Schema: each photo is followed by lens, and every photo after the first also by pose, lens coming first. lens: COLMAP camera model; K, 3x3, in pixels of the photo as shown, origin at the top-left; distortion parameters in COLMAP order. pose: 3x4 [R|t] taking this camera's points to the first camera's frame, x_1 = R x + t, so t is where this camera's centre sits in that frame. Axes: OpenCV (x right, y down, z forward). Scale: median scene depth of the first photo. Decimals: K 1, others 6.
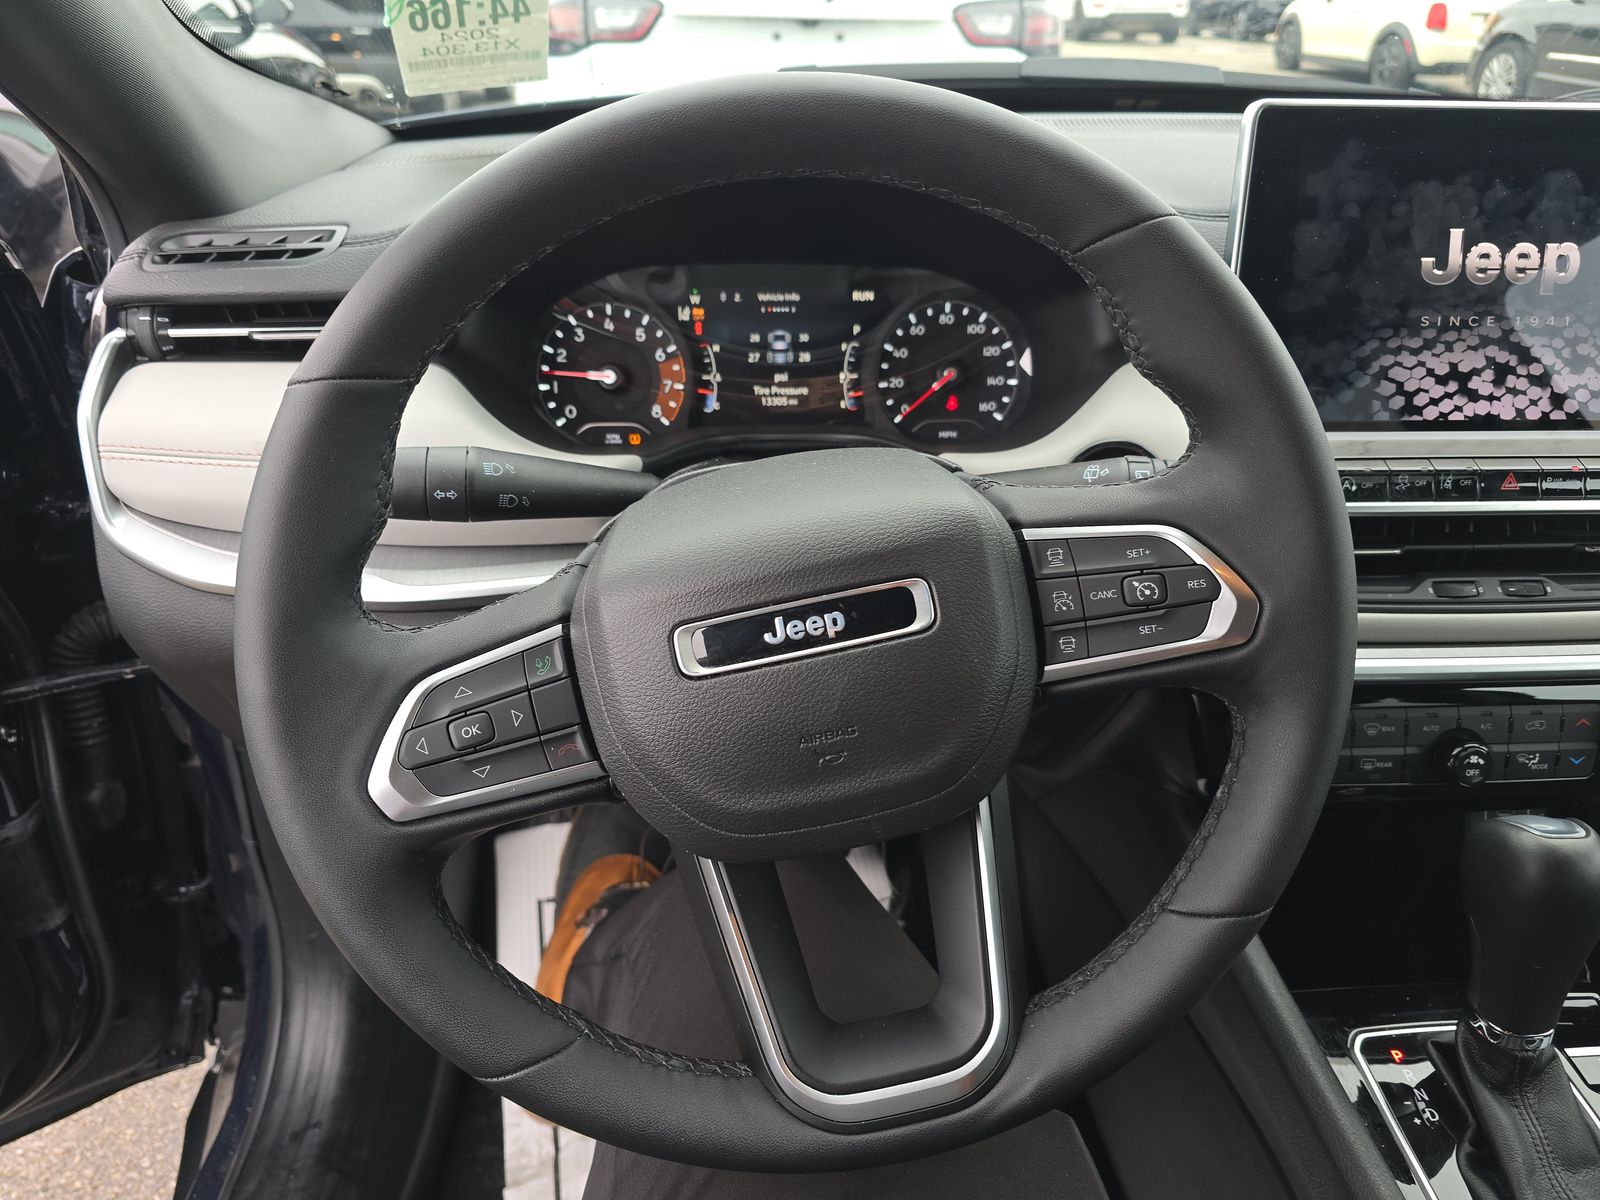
lens RADIAL K [[1056.5, 0, 810.9], [0, 1056.5, 607.2], [0, 0, 1]] dist [0.010990, 0.000206]
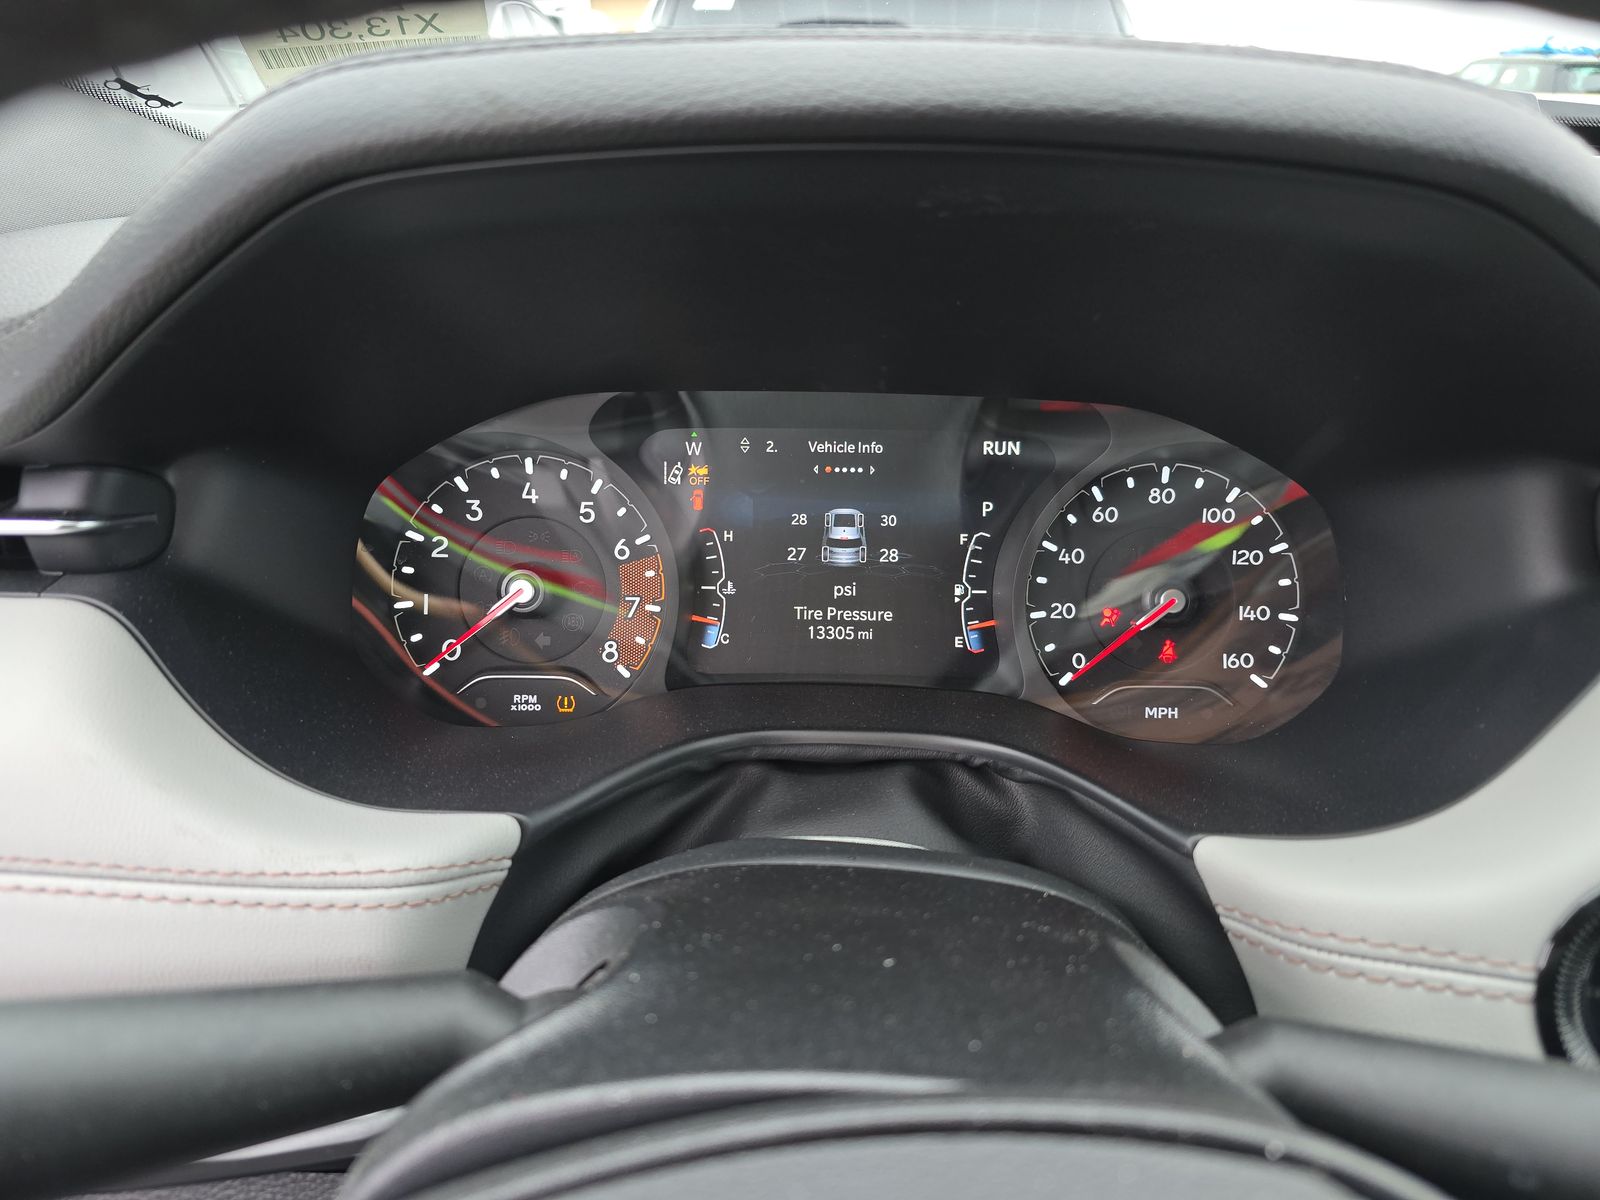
lens RADIAL K [[1074.8, 0, 793.6], [0, 1074.8, 597.6], [0, 0, 1]] dist [-0.004023, -0.002872]
pose [[0.996589, 0.032738, -0.075747, -0.012730], [-0.040938, 0.993158, -0.109369, -0.154378], [0.071648, 0.112097, 0.991111, 0.456026]]
